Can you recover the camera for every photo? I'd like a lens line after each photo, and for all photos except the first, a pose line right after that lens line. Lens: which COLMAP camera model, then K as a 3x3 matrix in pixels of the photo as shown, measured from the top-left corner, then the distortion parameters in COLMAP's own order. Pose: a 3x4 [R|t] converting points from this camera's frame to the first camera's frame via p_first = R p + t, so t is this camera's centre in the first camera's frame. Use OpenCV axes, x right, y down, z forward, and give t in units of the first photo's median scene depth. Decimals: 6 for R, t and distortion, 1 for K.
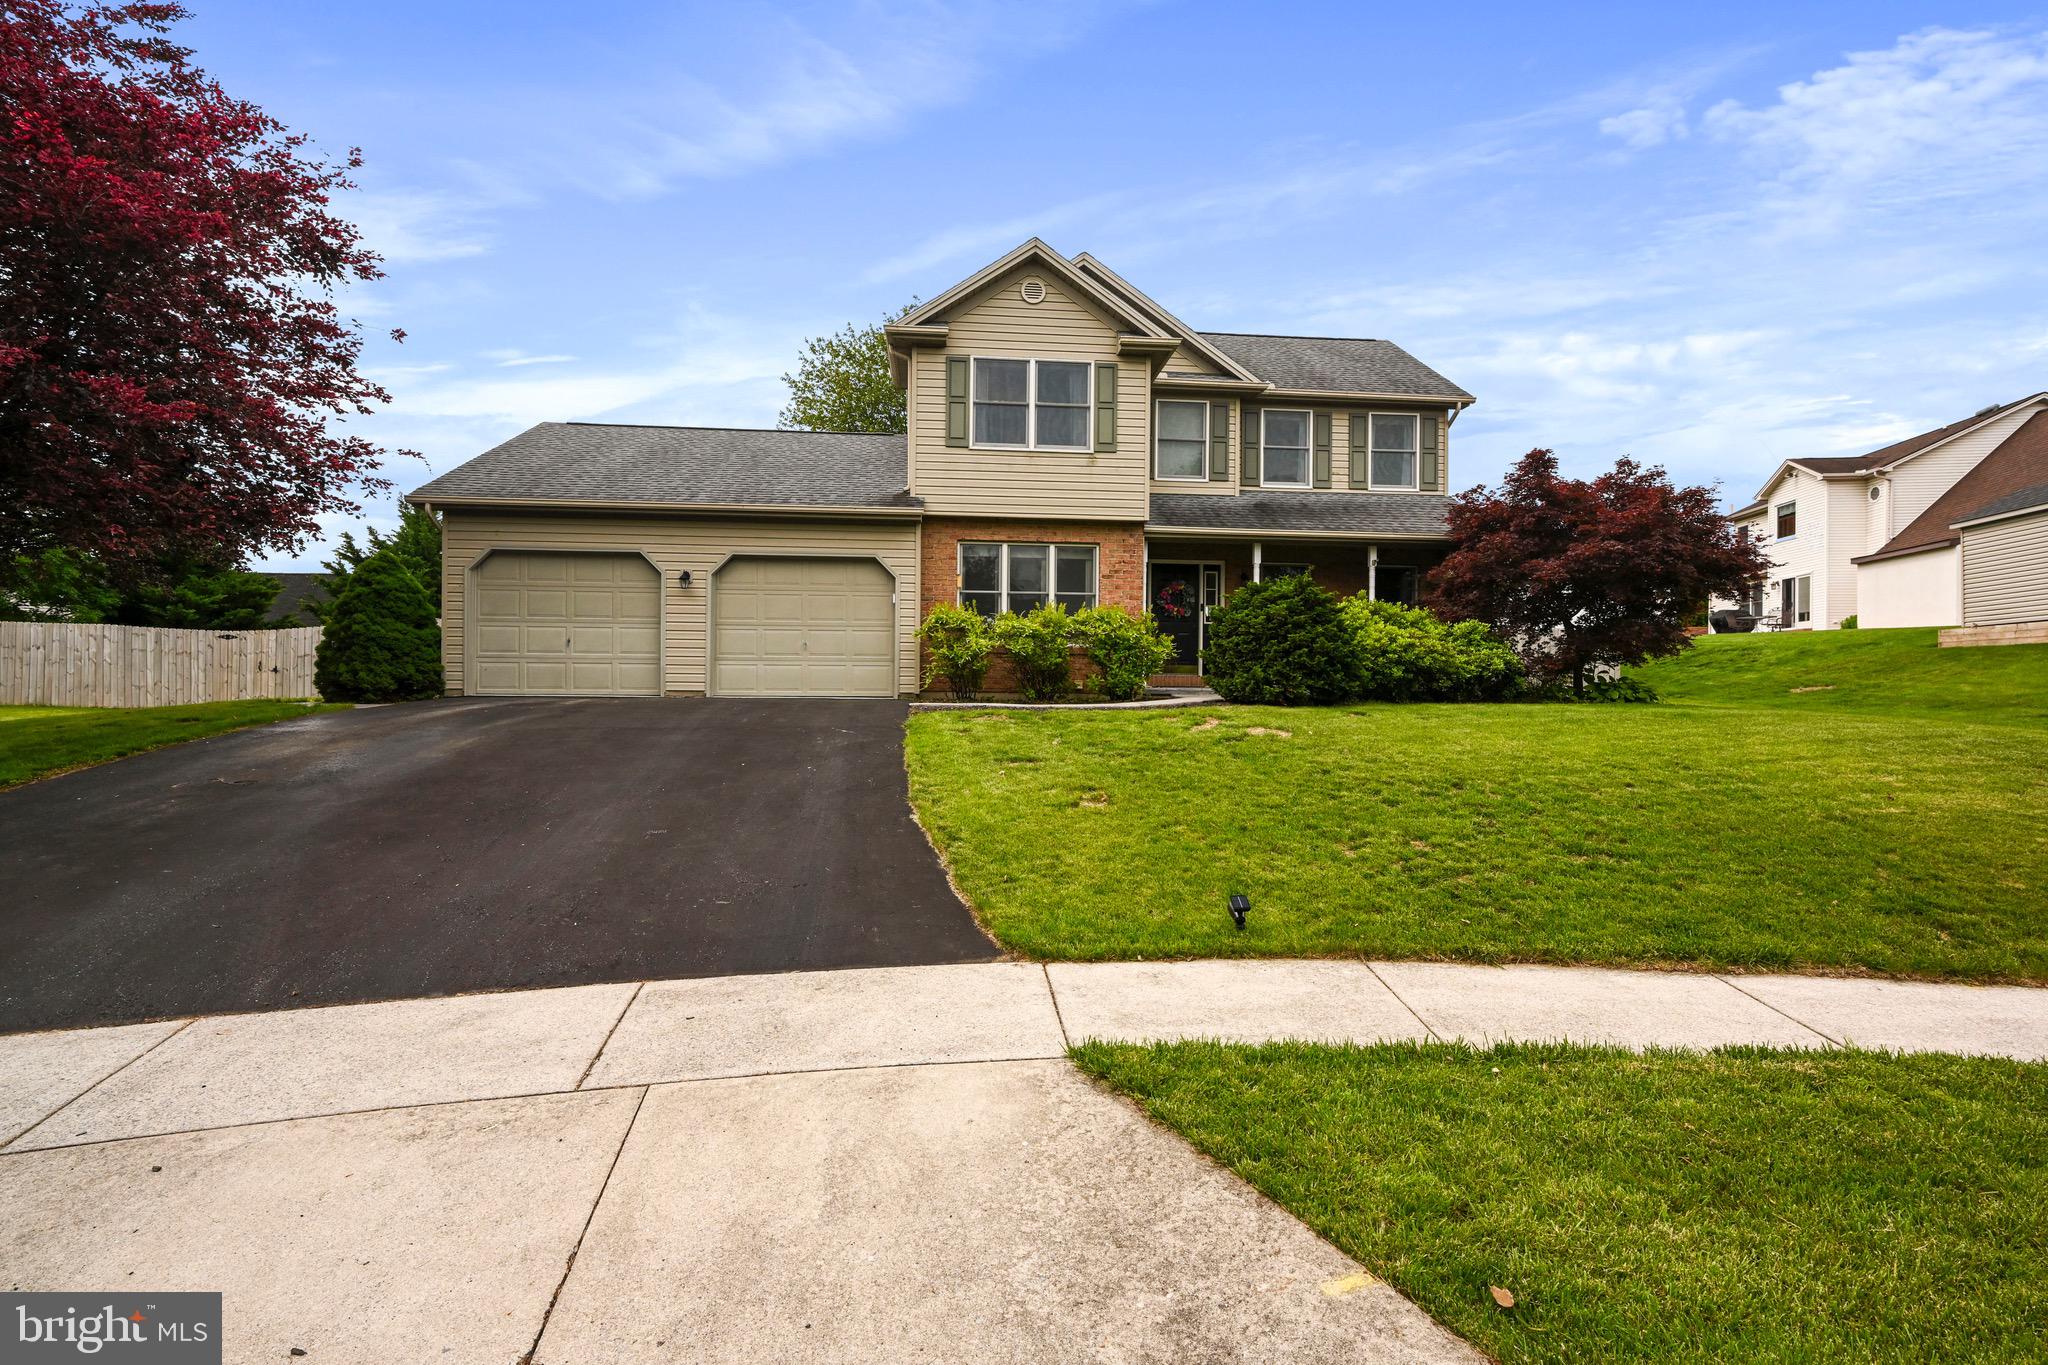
lens RADIAL K [[929.2, 0, 1024.0], [0, 929.2, 682.5], [0, 0, 1]] dist [0.000170, 0.000129]
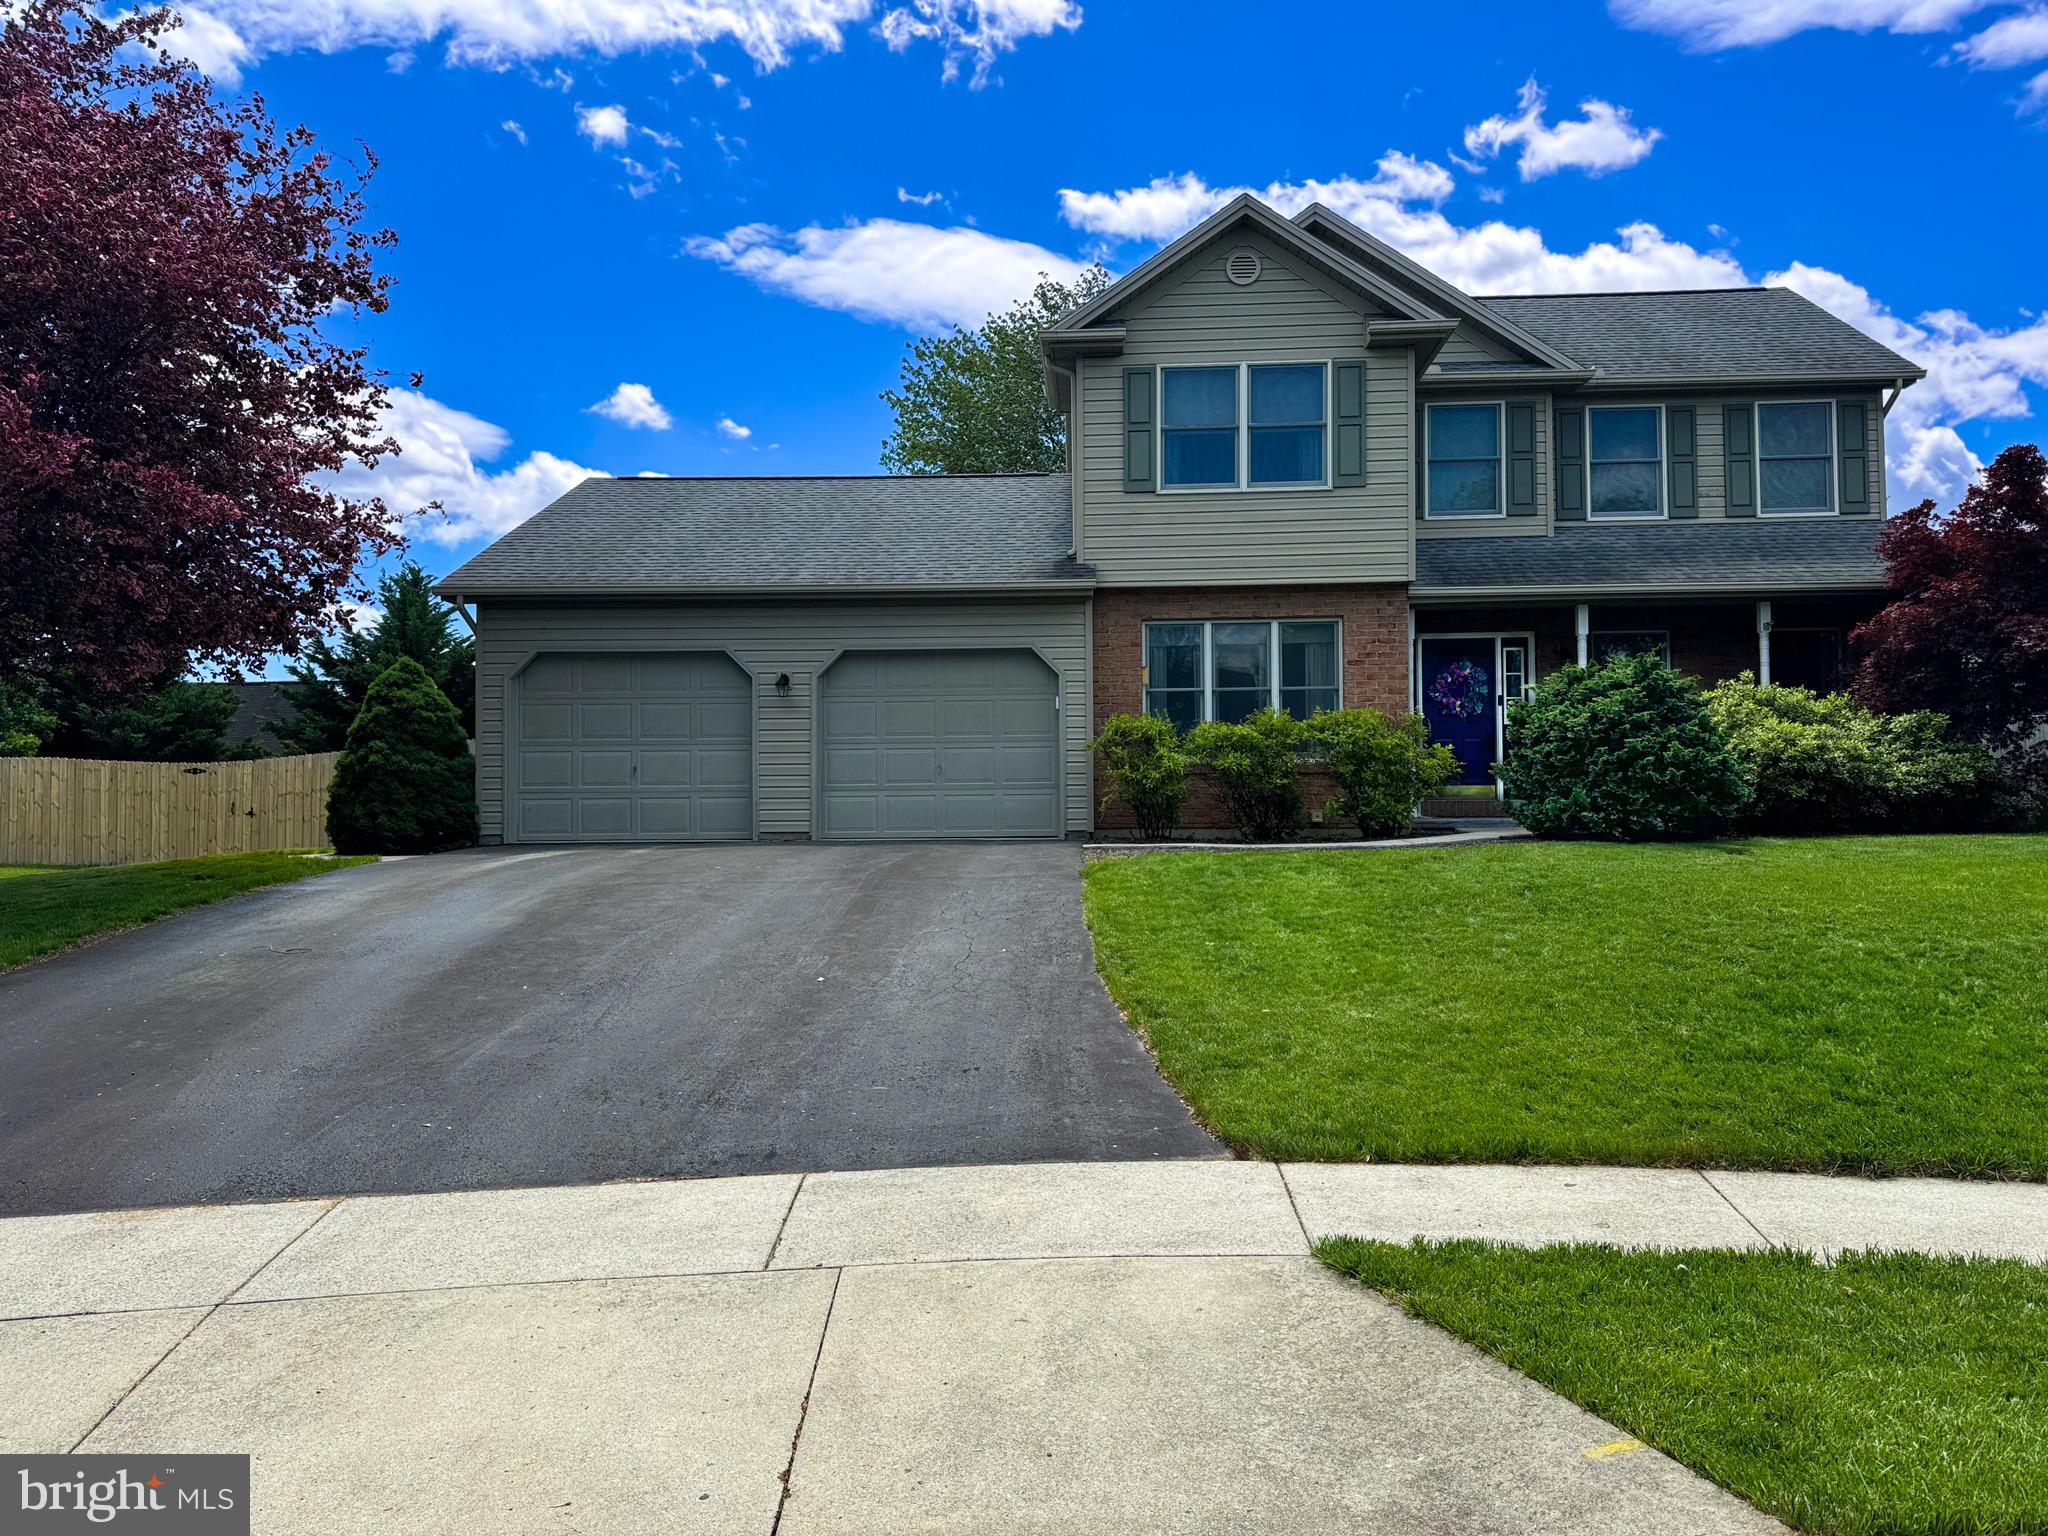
lens RADIAL K [[1445.6, 0, 1033.9], [0, 1445.6, 773.6], [0, 0, 1]] dist [0.154563, -0.284550]
pose [[0.990504, -0.020030, -0.136017, -0.004111], [0.016280, 0.999458, -0.028624, -0.001765], [0.136517, 0.026137, 0.990293, -0.143664]]
